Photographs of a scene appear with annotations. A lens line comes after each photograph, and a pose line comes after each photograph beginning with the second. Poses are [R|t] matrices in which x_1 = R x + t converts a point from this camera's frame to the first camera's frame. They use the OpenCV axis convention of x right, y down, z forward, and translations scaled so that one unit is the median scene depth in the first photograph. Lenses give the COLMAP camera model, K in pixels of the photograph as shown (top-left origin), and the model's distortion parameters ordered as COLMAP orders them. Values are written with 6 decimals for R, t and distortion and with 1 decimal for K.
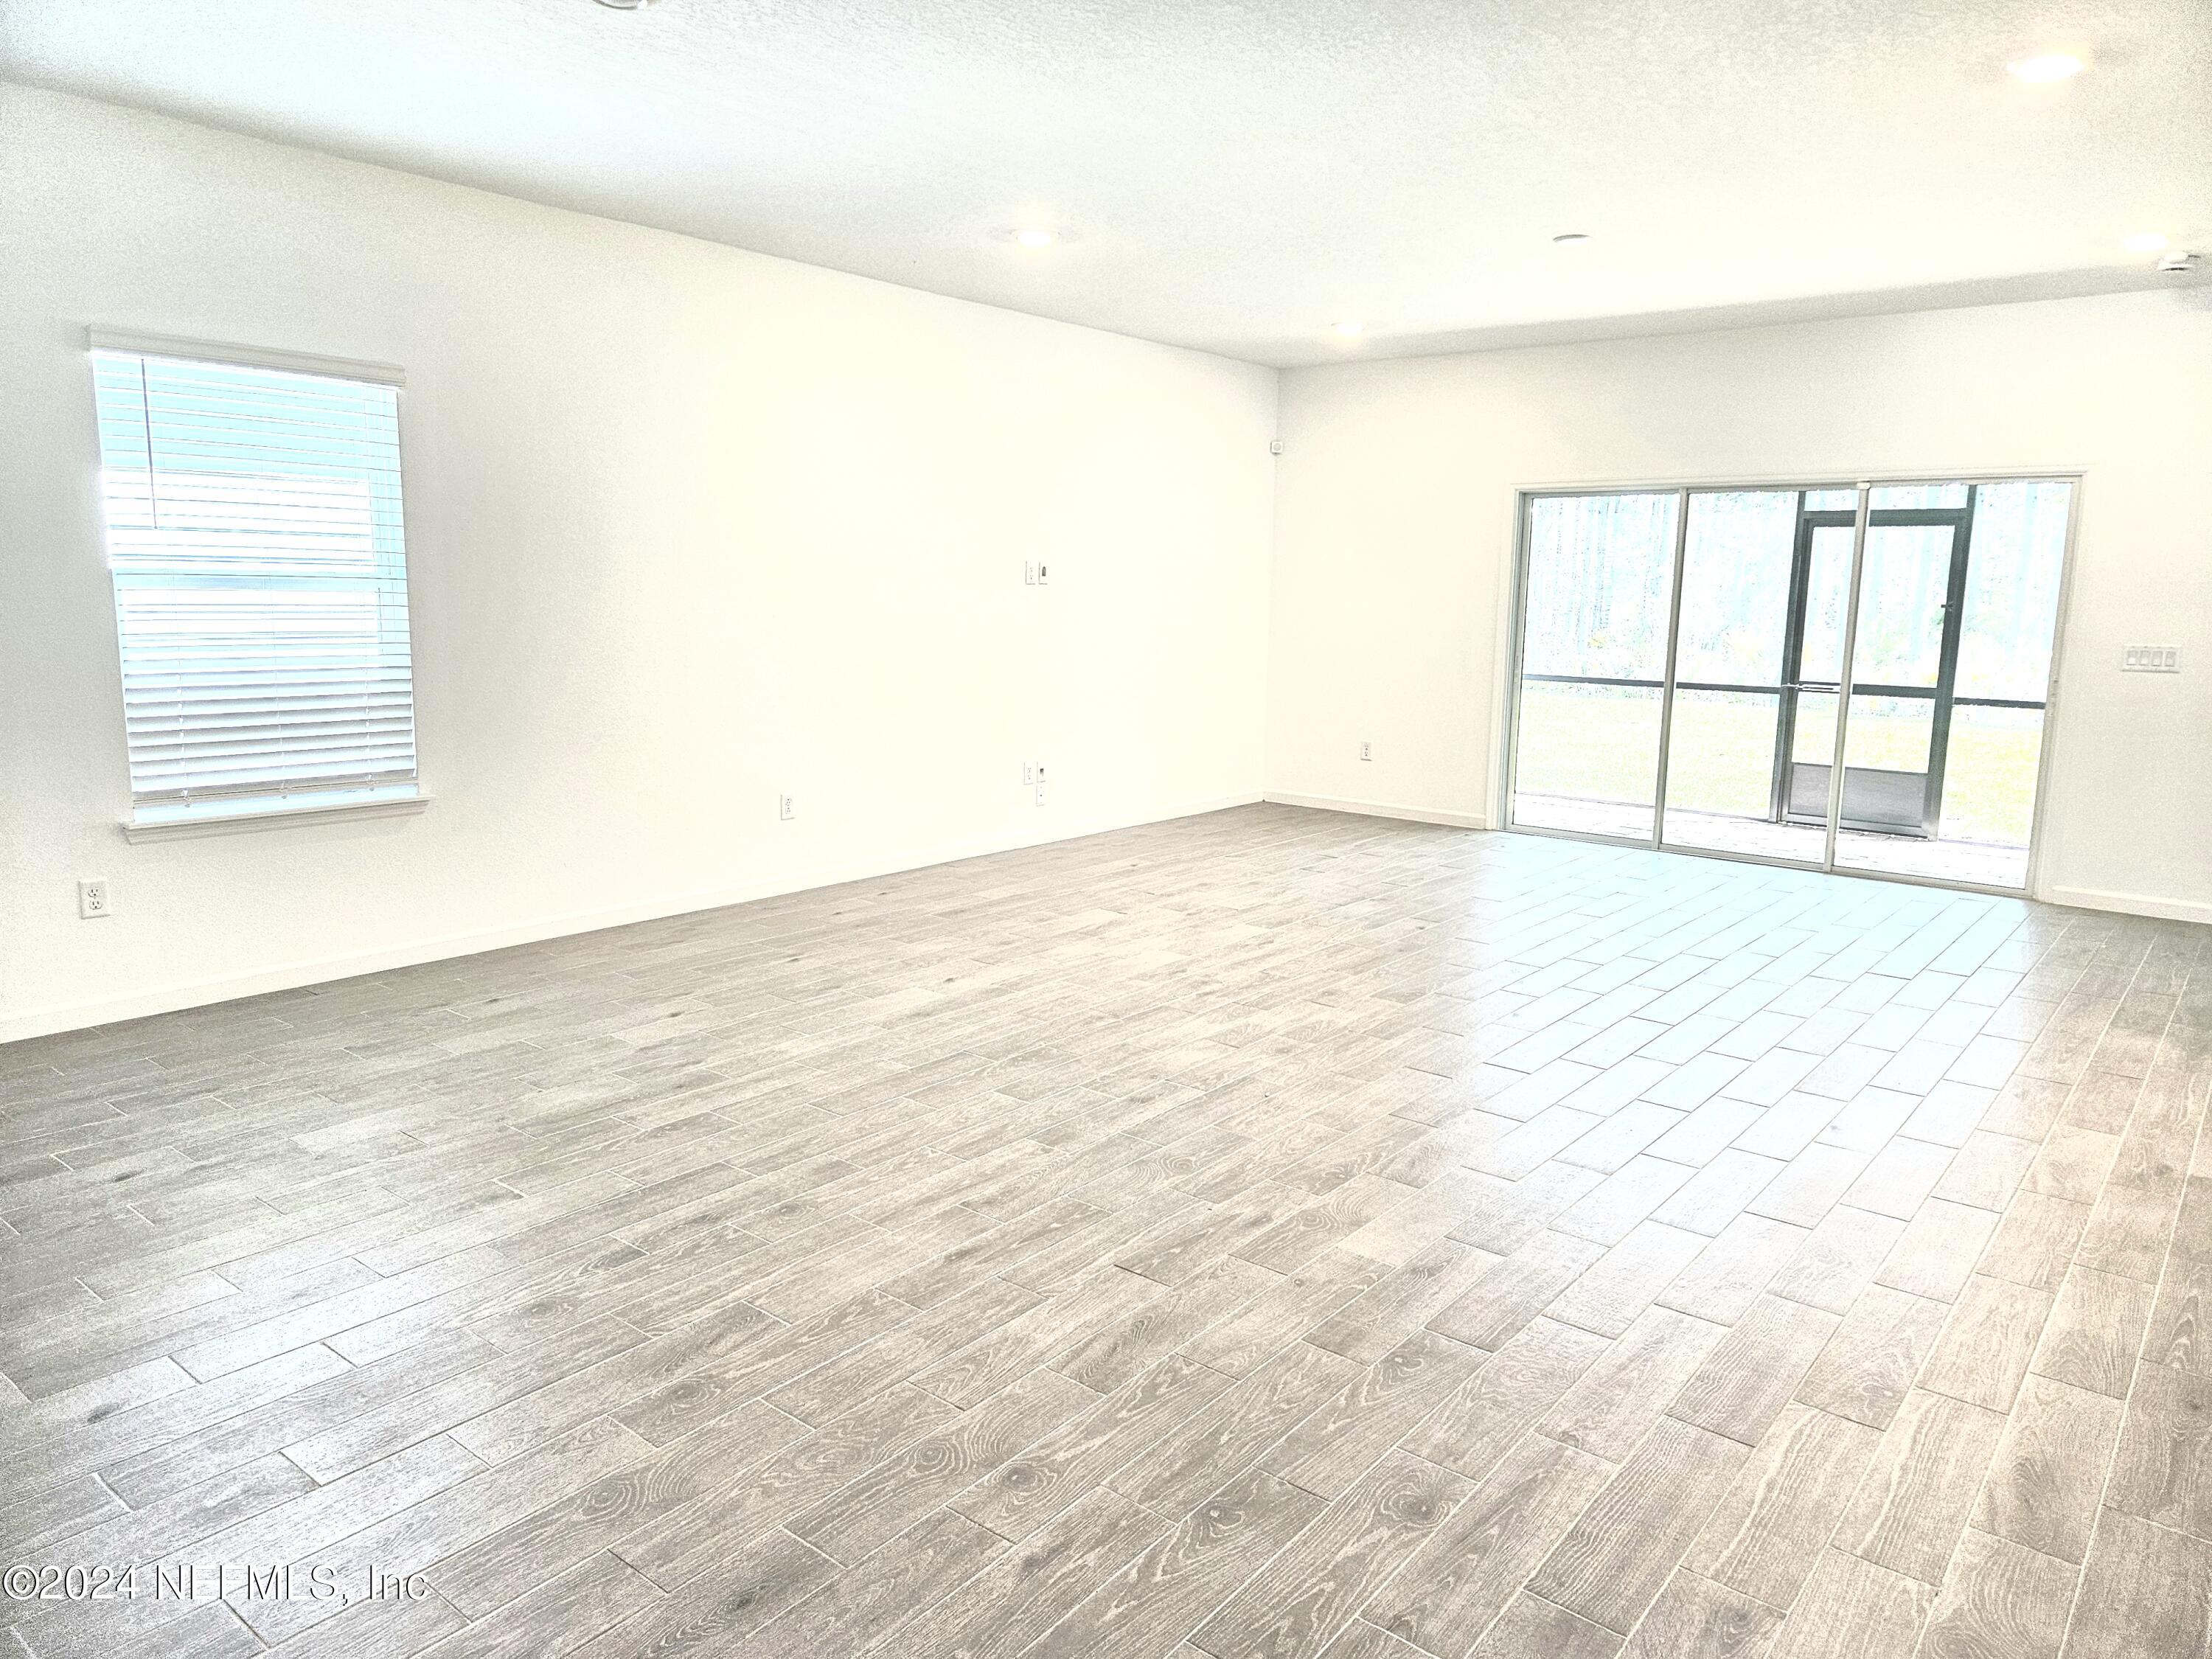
lens RADIAL K [[1503.7, 0, 1094.9], [0, 1503.7, 840.5], [0, 0, 1]] dist [0.040632, -0.025715]
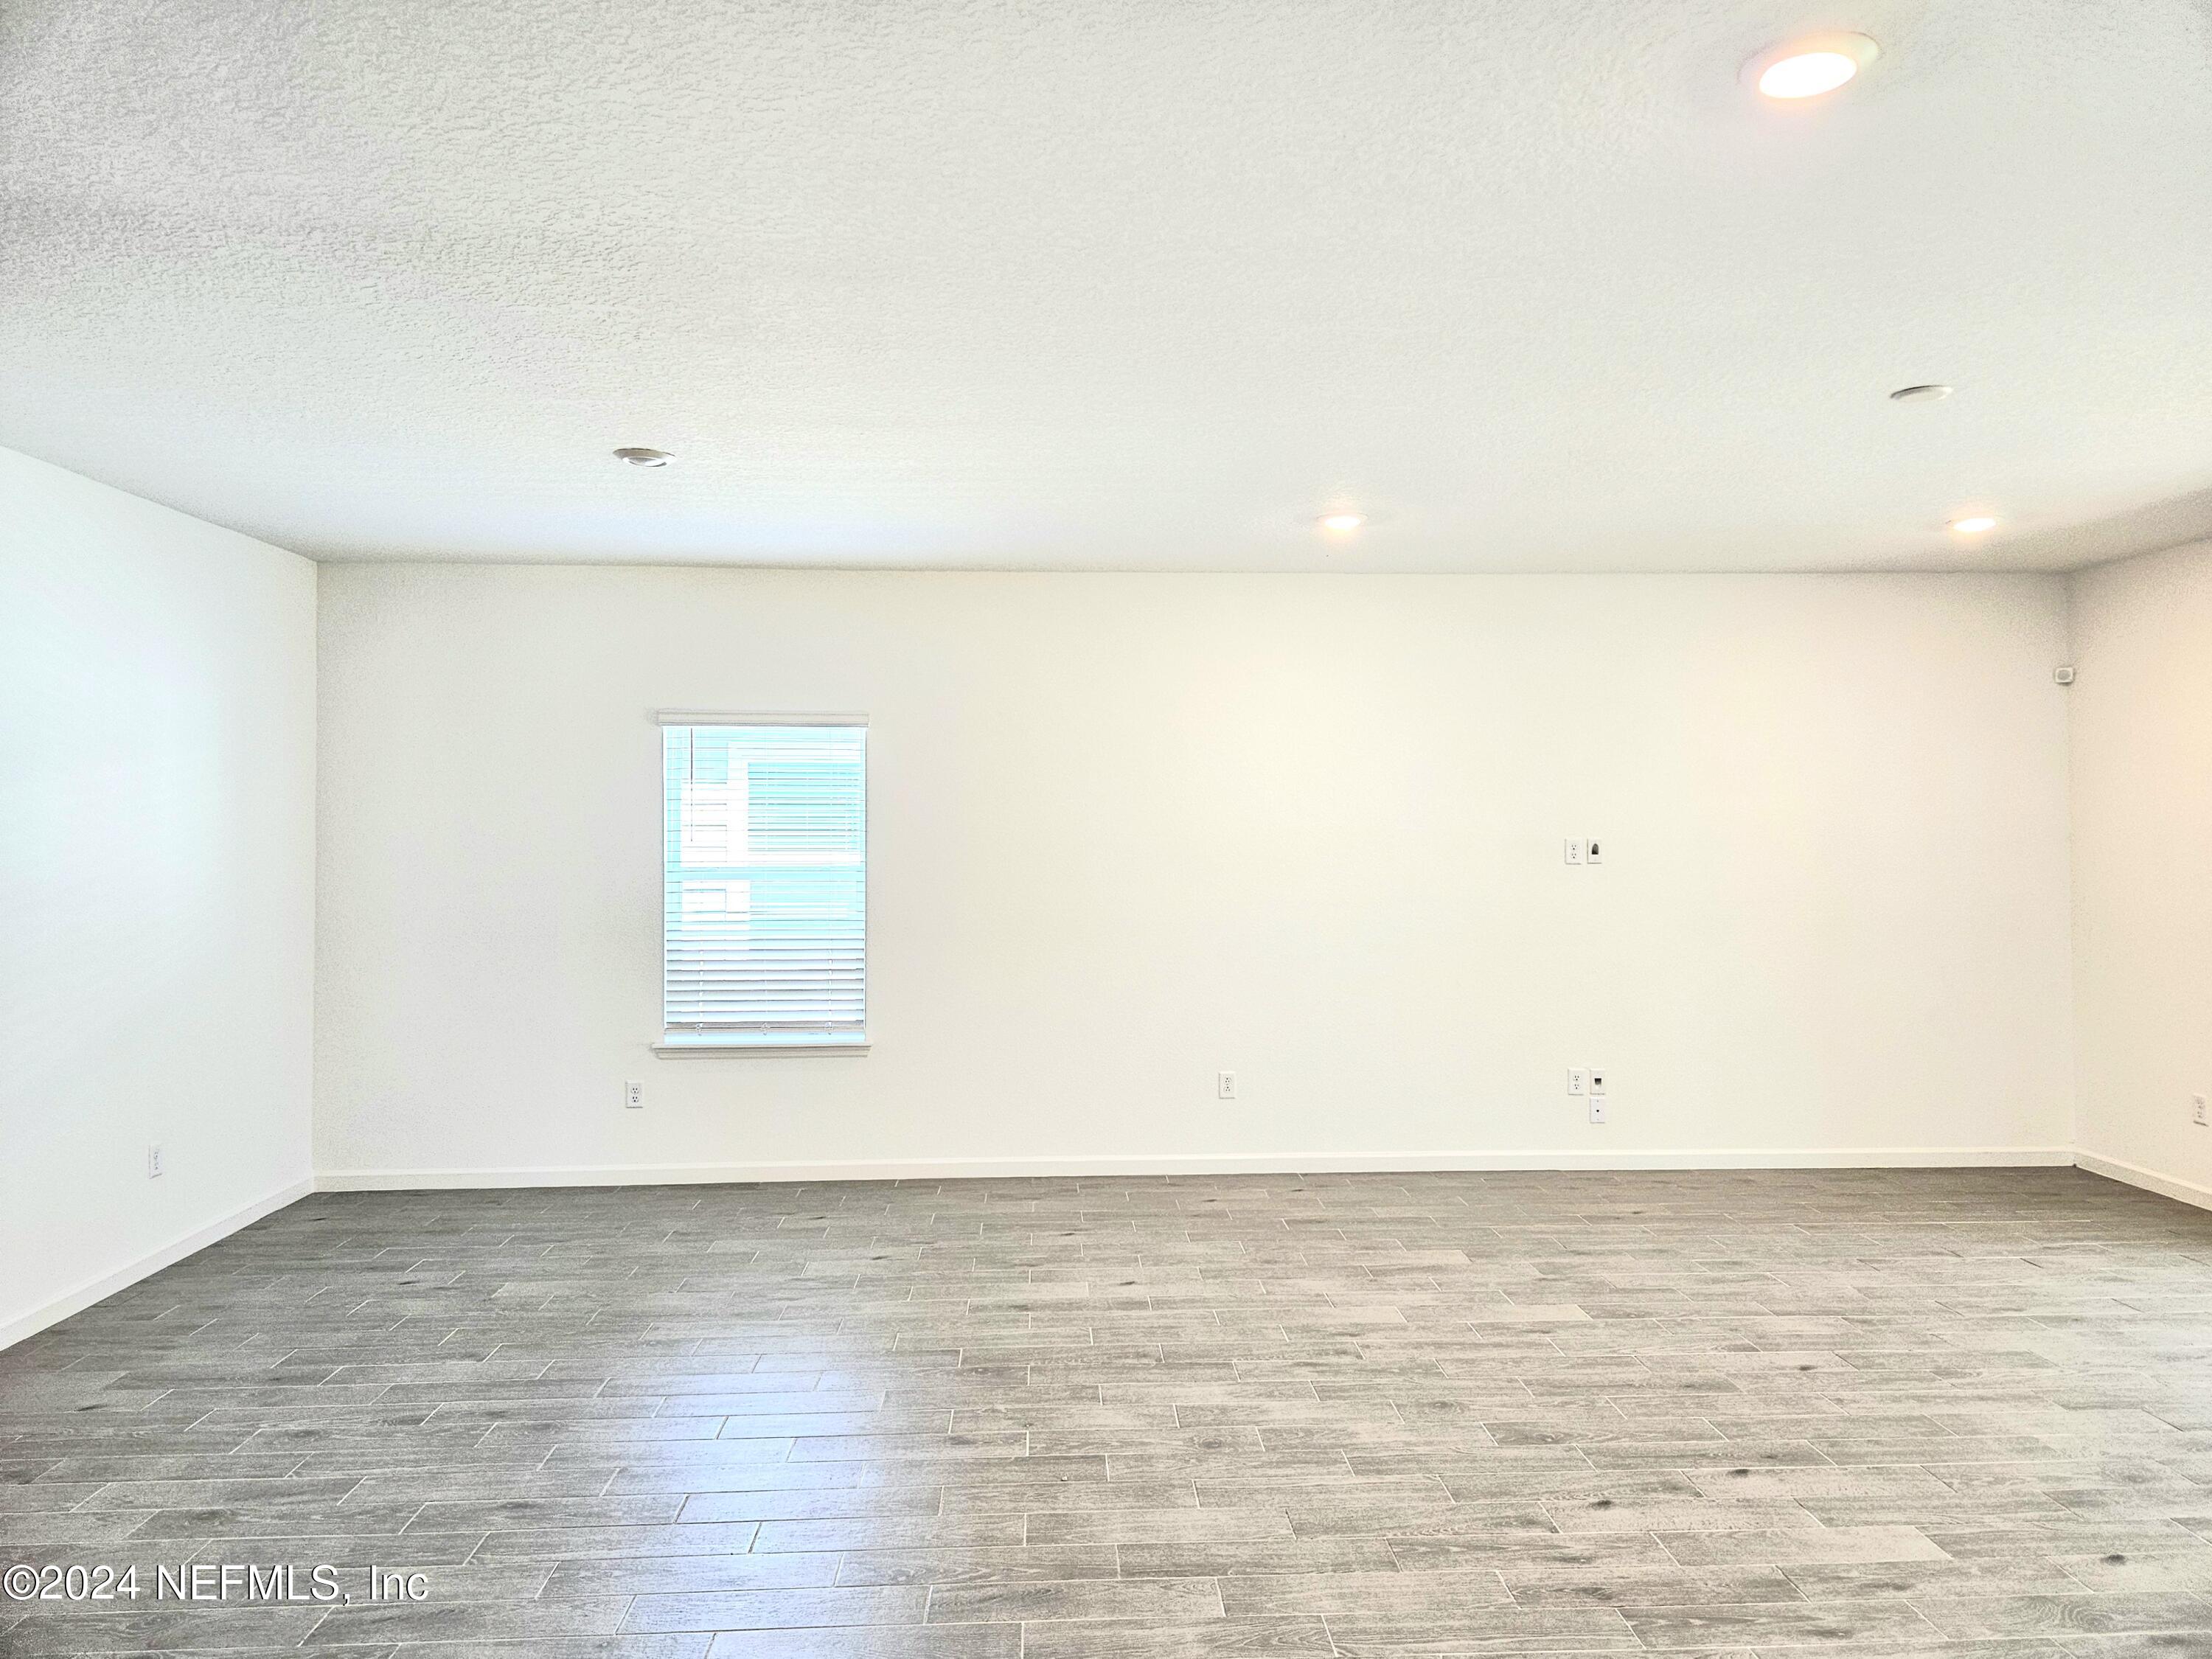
lens RADIAL K [[1503.7, 0, 1095.4], [0, 1503.7, 815.2], [0, 0, 1]] dist [0.040632, -0.025715]
pose [[0.661087, -0.021168, -0.750010, 0.688784], [-0.113206, 0.985345, -0.127594, -0.085829], [0.741719, 0.169257, 0.649003, 0.336576]]
